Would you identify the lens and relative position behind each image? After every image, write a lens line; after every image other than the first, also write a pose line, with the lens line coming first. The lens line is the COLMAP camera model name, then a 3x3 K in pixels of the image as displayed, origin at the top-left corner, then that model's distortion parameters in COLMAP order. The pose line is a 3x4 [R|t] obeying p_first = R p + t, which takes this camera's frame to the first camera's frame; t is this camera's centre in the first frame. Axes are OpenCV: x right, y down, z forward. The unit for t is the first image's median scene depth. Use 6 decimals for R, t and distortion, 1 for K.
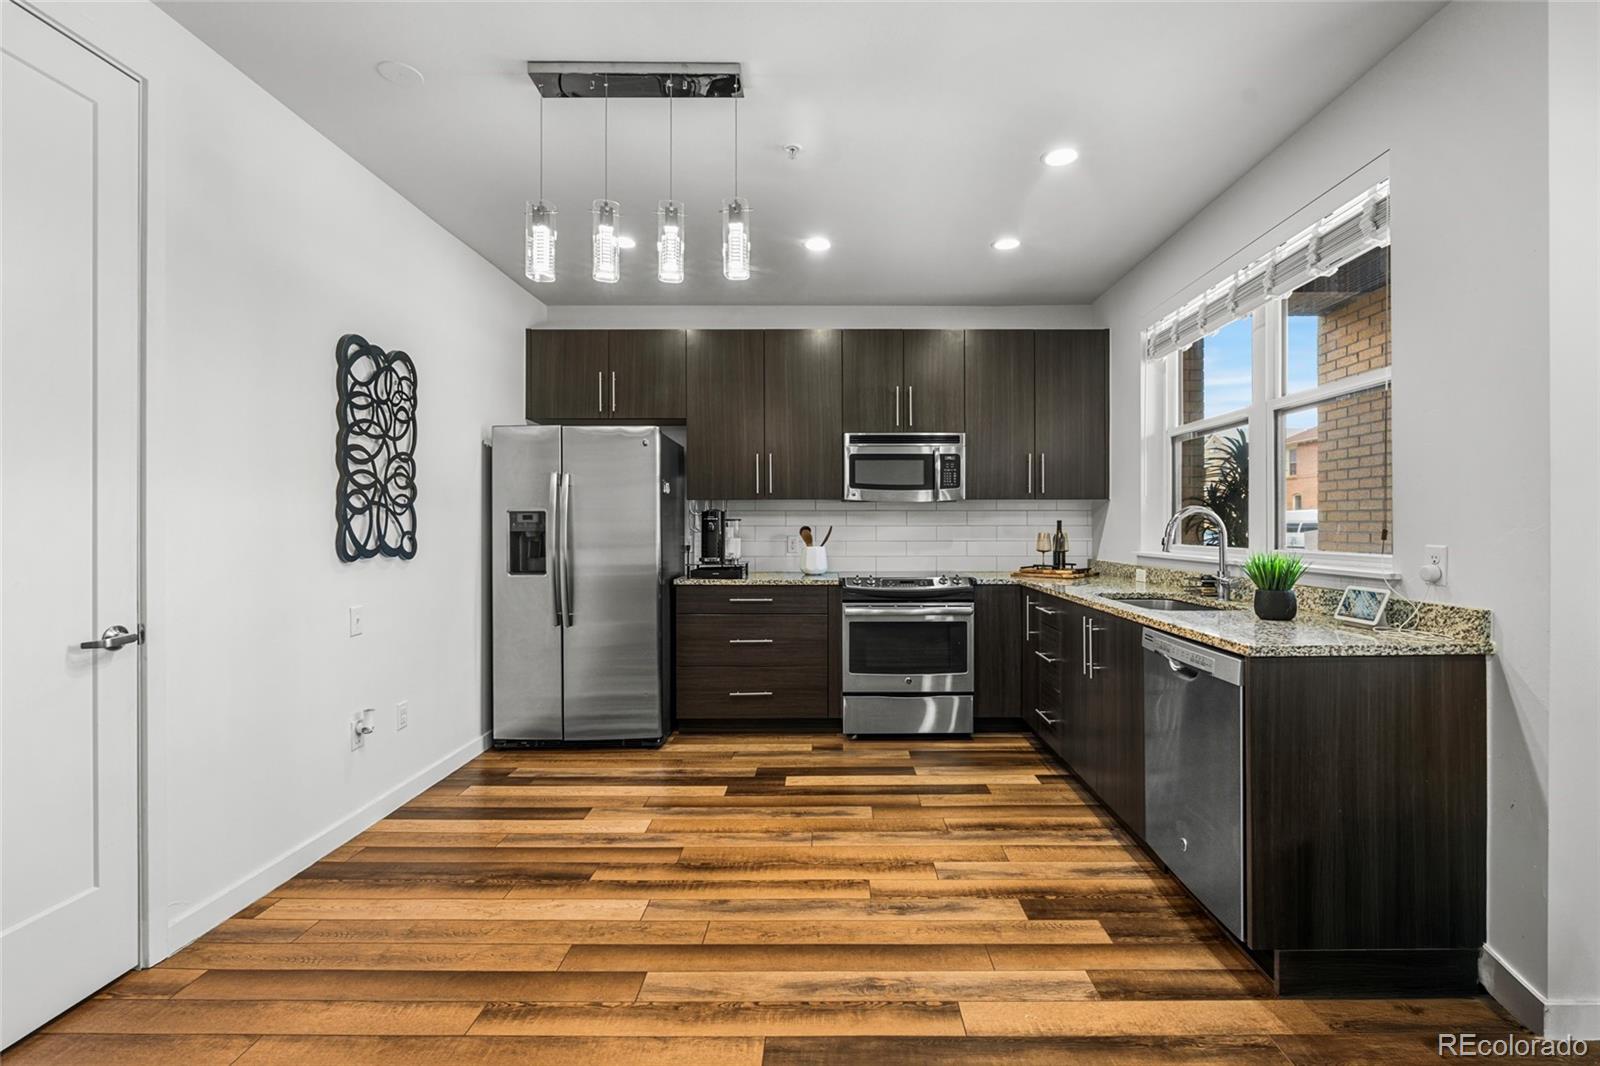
lens RADIAL K [[705.5, 0, 799.8], [0, 705.5, 521.1], [0, 0, 1]] dist [-0.000891, 0.000028]
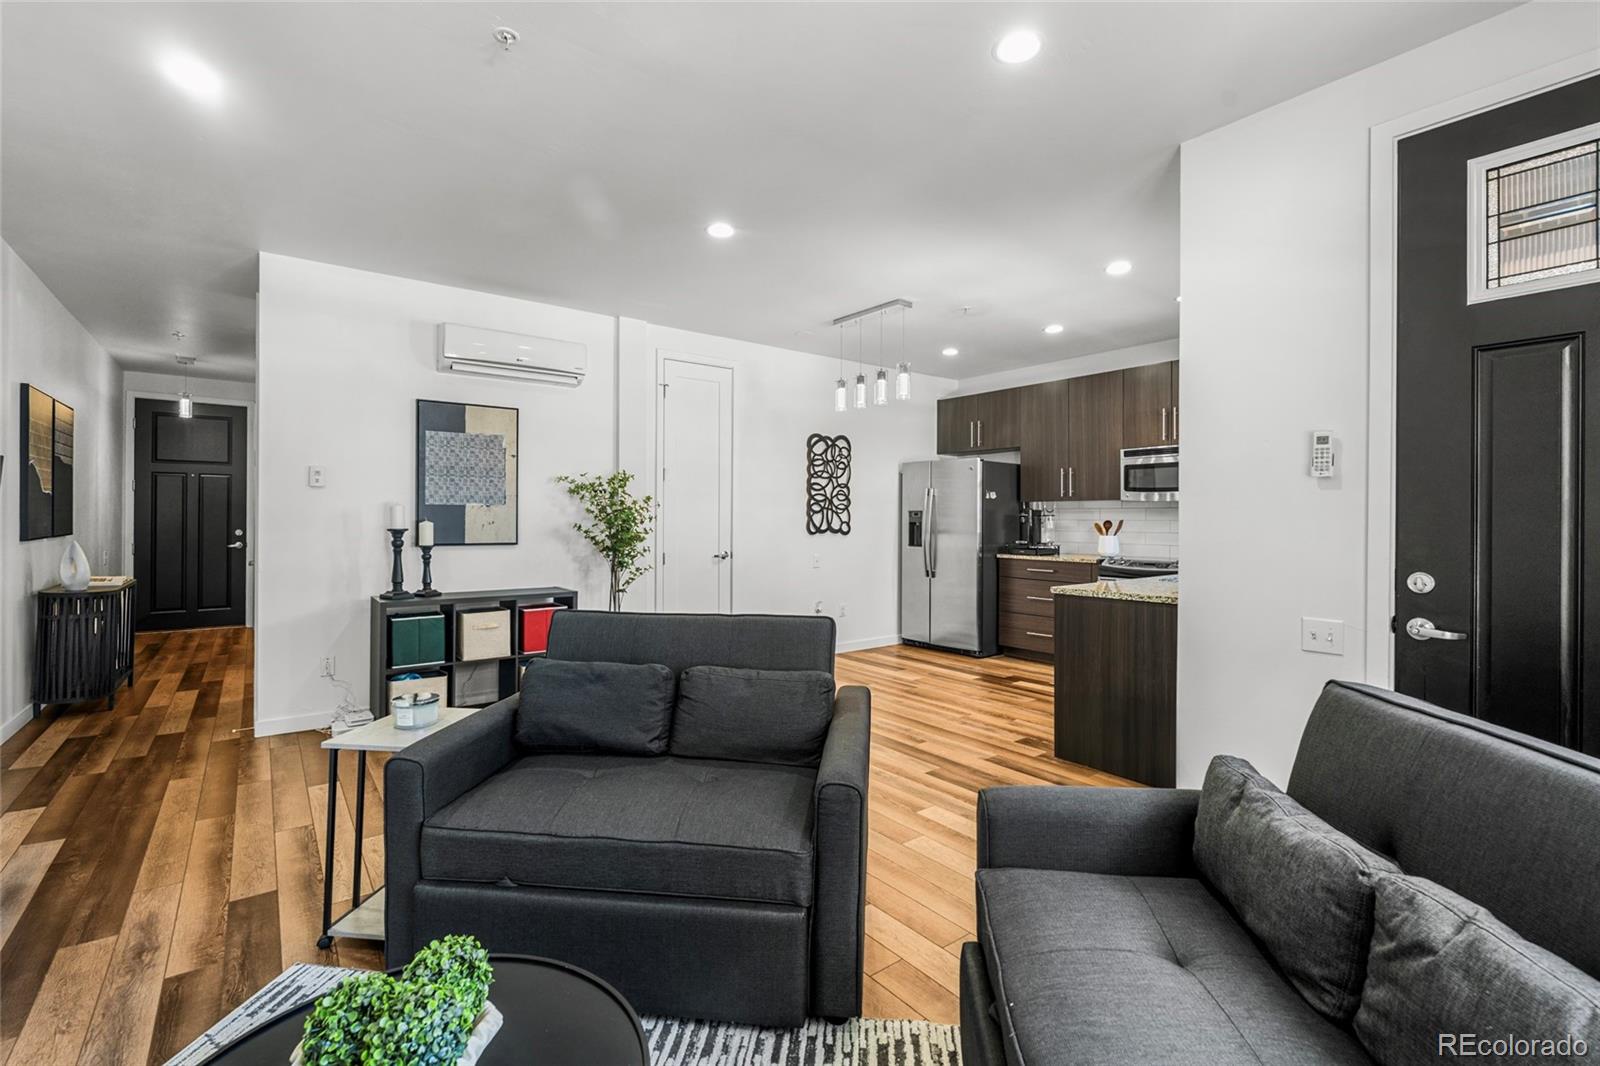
lens RADIAL K [[705.5, 0, 808.4], [0, 705.5, 523.7], [0, 0, 1]] dist [-0.000891, 0.000028]
pose [[0.615655, 0.010467, -0.787947, 1.067887], [0.001408, 0.999896, 0.014382, -0.009218], [0.788015, -0.009963, 0.615575, -0.381729]]
